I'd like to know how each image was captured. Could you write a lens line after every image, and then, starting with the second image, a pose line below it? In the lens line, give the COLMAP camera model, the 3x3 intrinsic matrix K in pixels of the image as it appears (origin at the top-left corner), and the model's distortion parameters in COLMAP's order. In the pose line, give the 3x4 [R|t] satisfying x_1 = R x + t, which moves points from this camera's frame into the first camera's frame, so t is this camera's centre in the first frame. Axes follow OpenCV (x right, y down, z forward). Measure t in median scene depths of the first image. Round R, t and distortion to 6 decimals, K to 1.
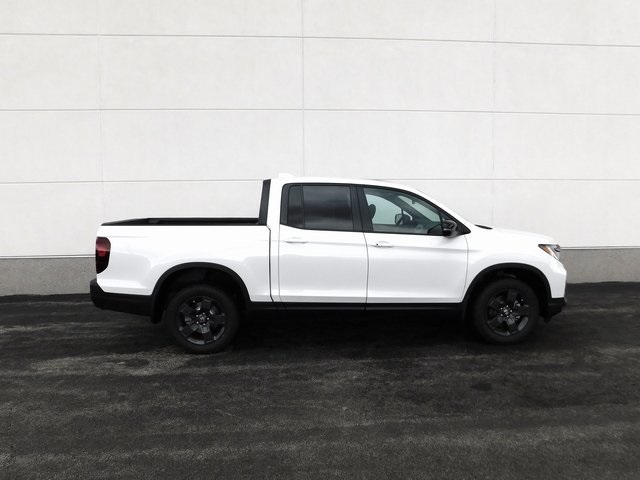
lens RADIAL K [[424.6, 0, 323.6], [0, 424.6, 251.1], [0, 0, 1]] dist [-0.051837, 0.033929]
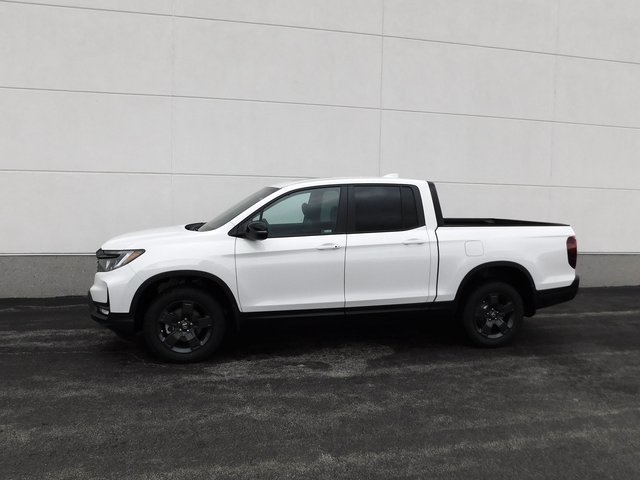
lens RADIAL K [[448.5, 0, 324.7], [0, 448.5, 247.2], [0, 0, 1]] dist [-0.033122, 0.016480]
pose [[0.991319, 0.016779, 0.130403, -0.518839], [-0.015029, 0.999783, -0.014393, 0.008280], [-0.130617, 0.012309, 0.991357, -0.024906]]
